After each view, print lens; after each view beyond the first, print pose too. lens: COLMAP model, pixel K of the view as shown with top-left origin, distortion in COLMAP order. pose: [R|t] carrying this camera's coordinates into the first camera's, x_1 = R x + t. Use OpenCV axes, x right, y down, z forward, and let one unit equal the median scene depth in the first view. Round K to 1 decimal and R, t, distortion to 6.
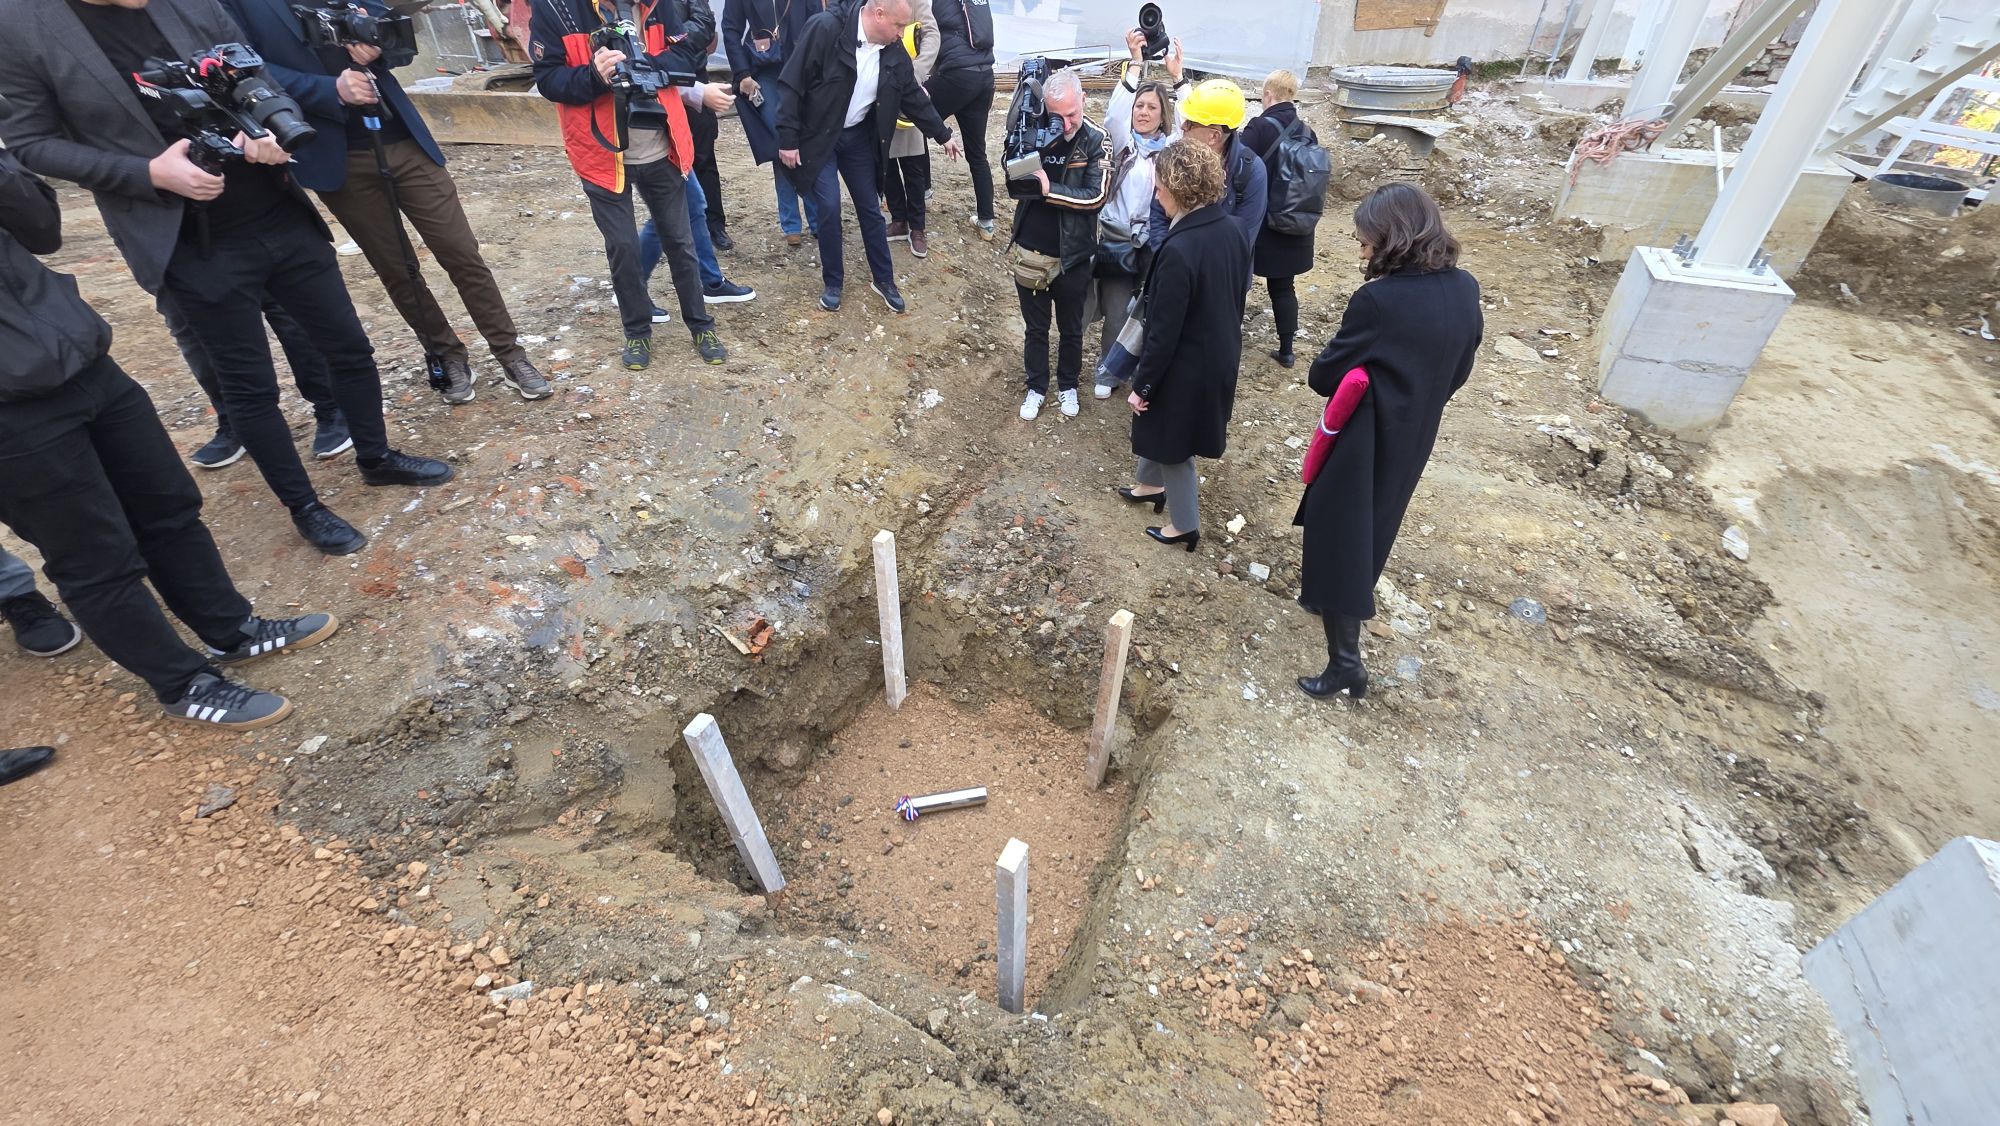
lens RADIAL K [[786.1, 0, 1002.4], [0, 786.1, 562.0], [0, 0, 1]] dist [-0.000995, -0.000056]
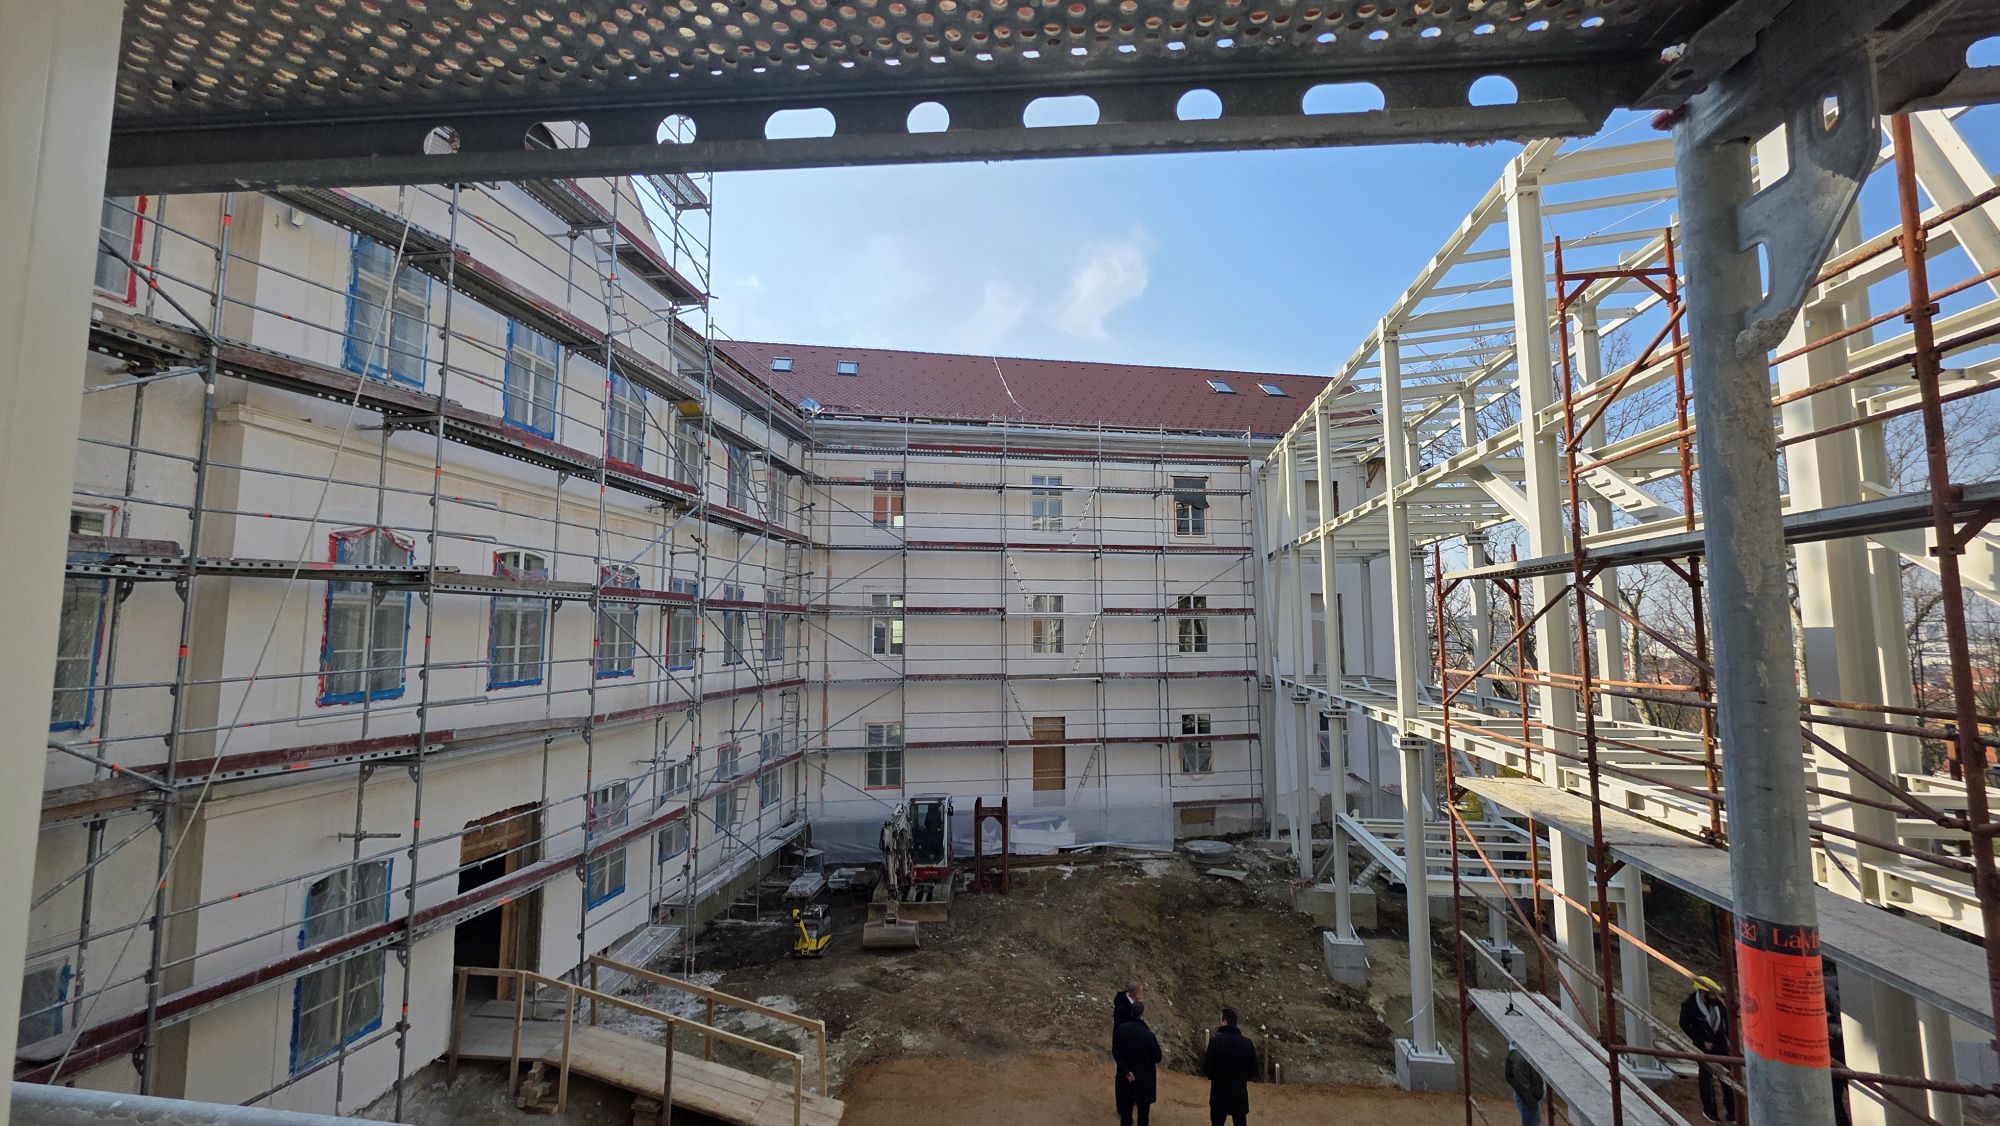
lens RADIAL K [[786.1, 0, 999.6], [0, 786.1, 563.3], [0, 0, 1]] dist [-0.000995, -0.000056]
pose [[0.964985, 0.026843, 0.260927, -1.573724], [0.161440, 0.723245, -0.671456, 0.535707], [-0.206738, 0.690069, 0.693587, -2.314572]]
